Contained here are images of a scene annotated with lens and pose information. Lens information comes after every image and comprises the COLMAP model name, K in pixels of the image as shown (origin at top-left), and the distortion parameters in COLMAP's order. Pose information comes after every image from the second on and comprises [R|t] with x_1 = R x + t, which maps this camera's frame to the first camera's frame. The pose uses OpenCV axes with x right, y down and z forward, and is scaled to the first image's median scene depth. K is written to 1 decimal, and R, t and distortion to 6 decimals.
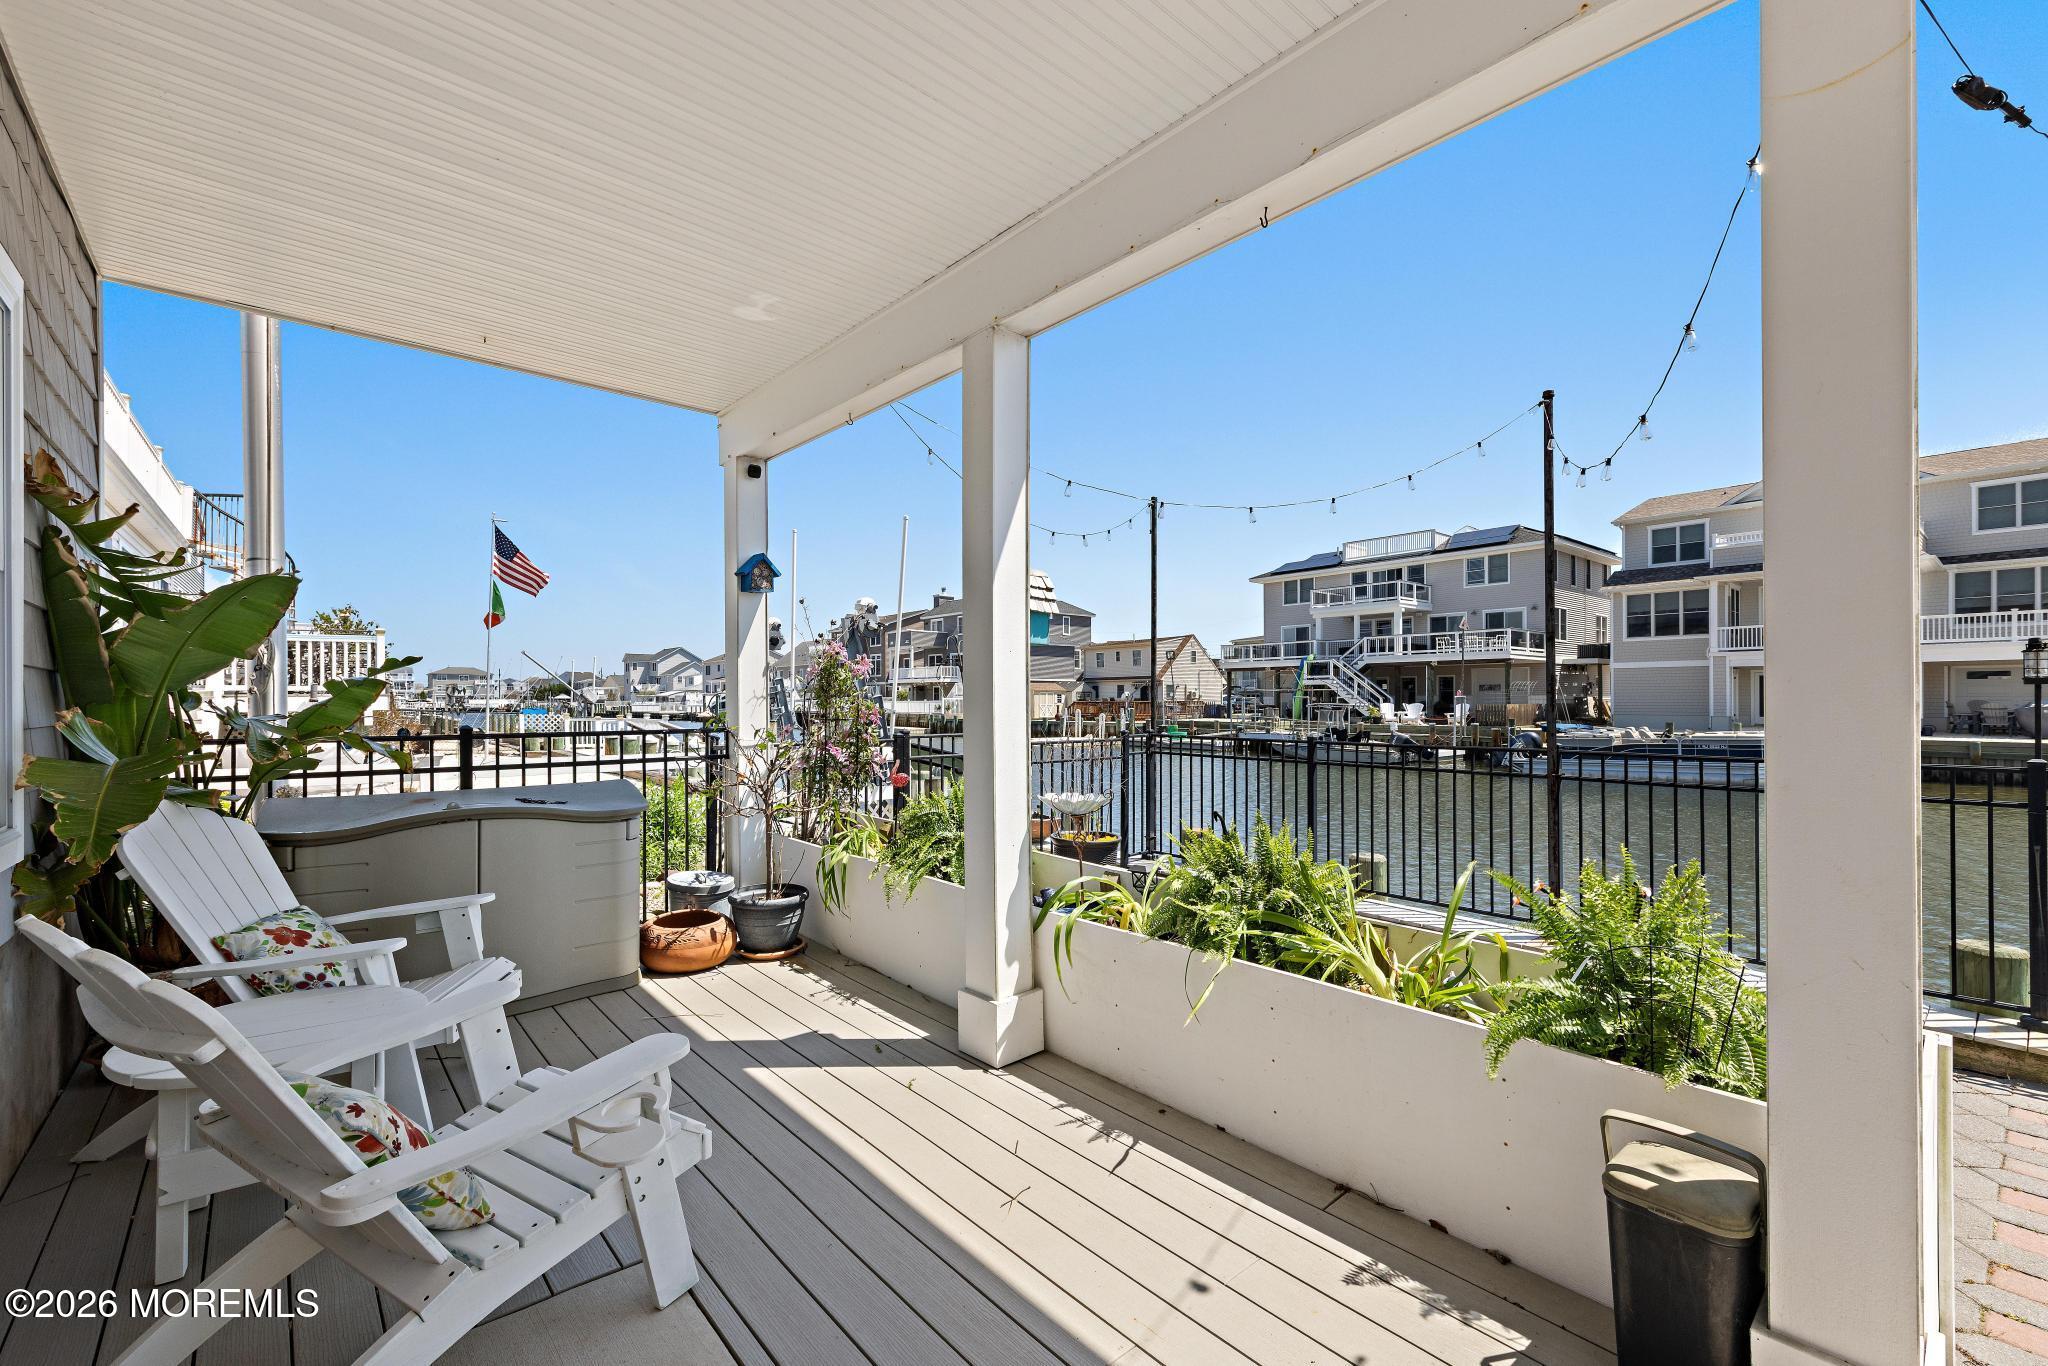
lens RADIAL K [[852.8, 0, 1009.8], [0, 852.8, 701.3], [0, 0, 1]] dist [0.001871, -0.000801]
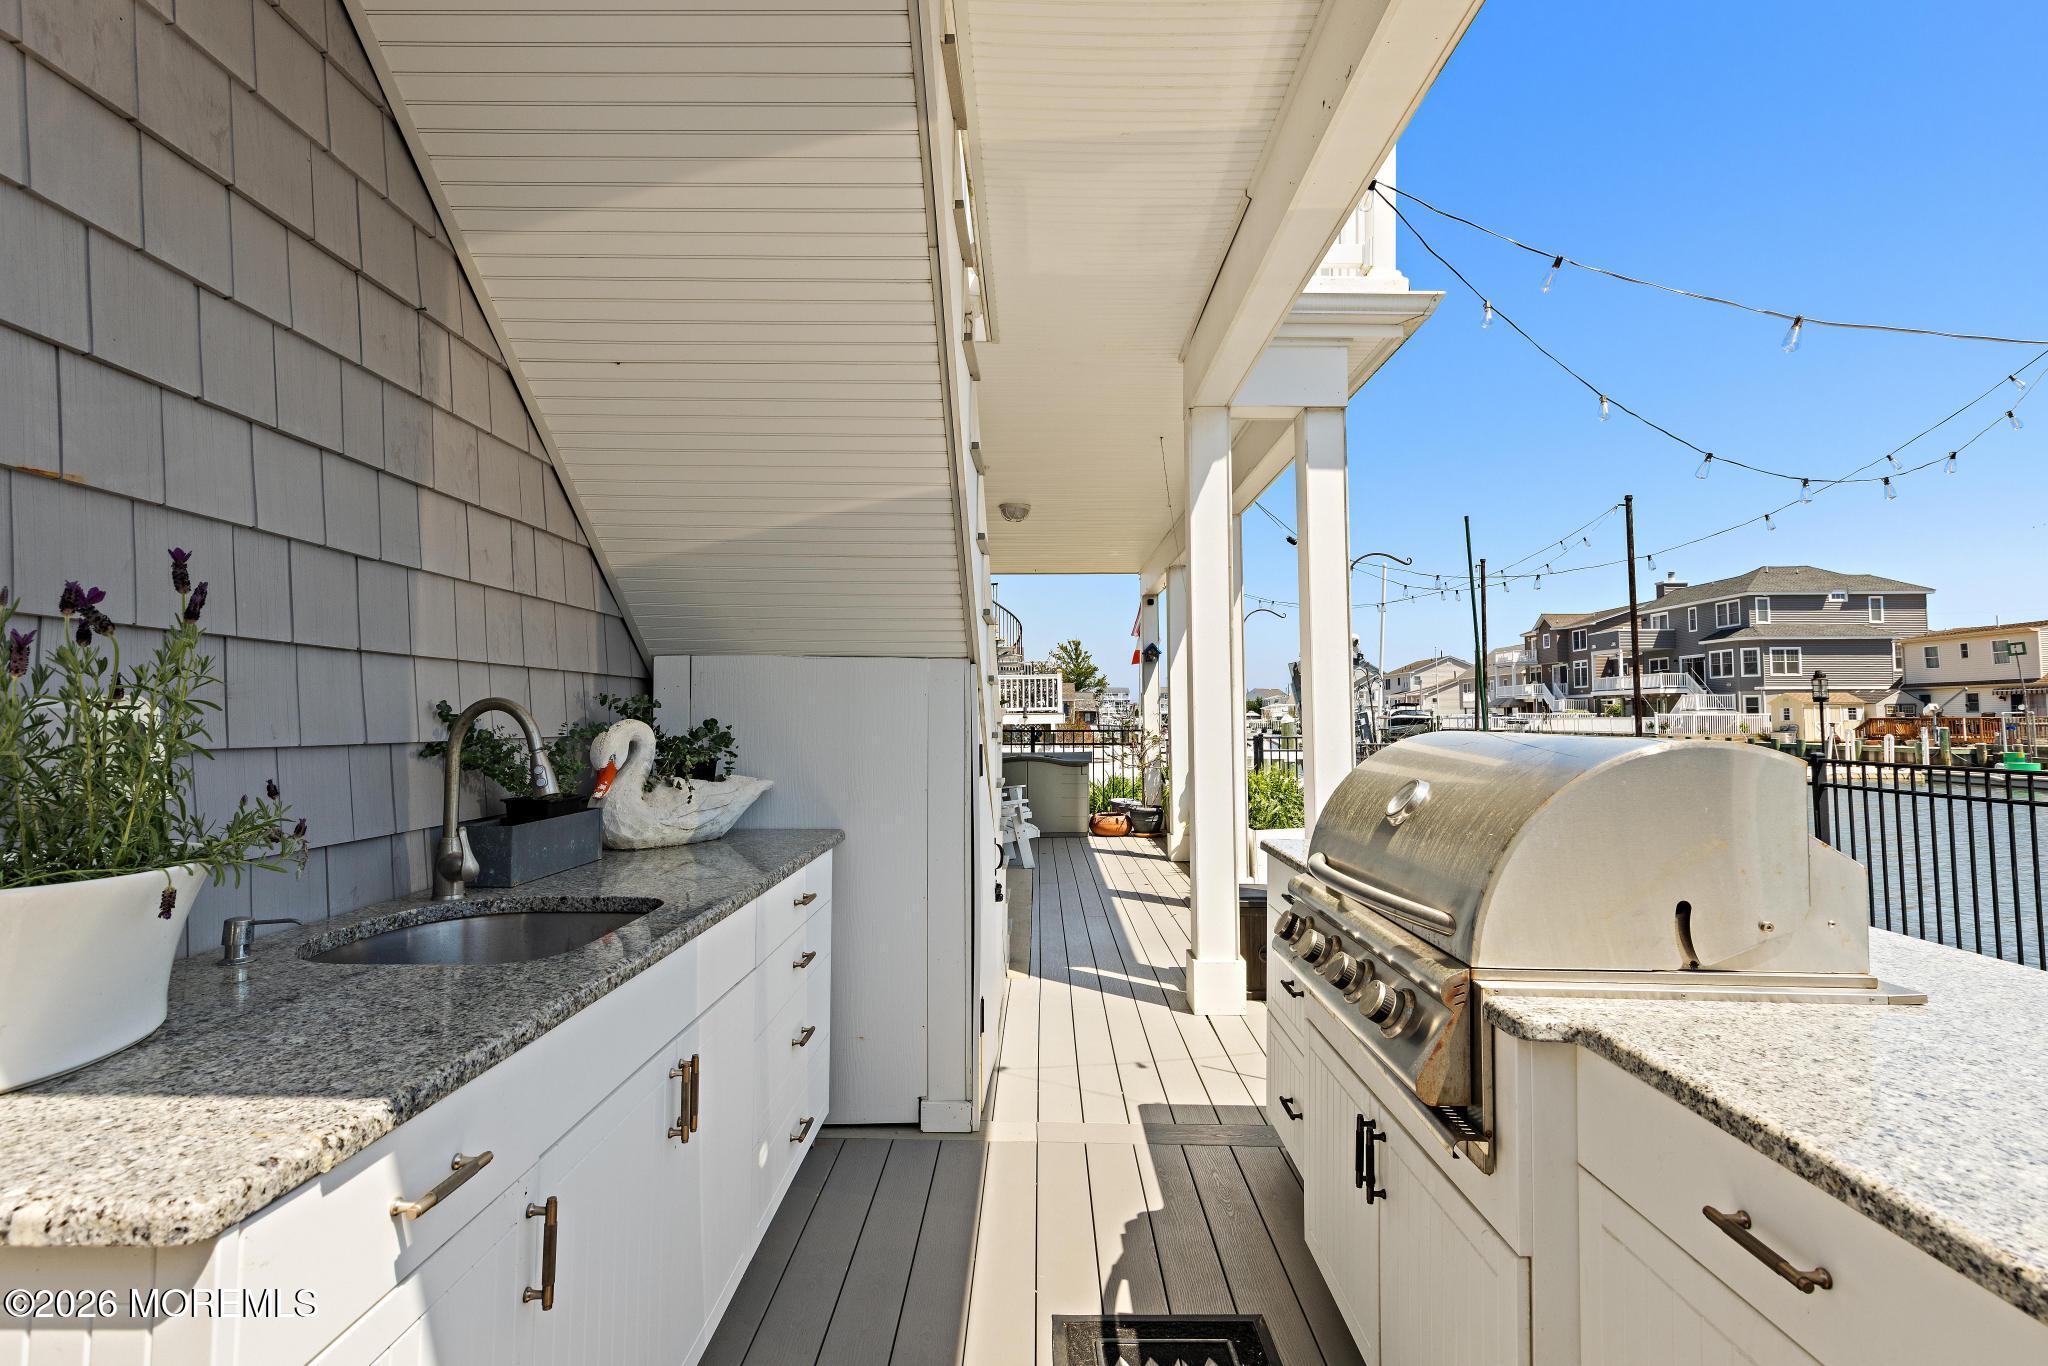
lens RADIAL K [[959.0, 0, 1024.0], [0, 959.0, 683.0], [0, 0, 1]] dist [0.000932, -0.000157]
pose [[0.748657, -0.024596, -0.662501, 0.106097], [0.000390, 0.999328, -0.036661, 0.000631], [0.662958, 0.027188, 0.748163, -0.097432]]
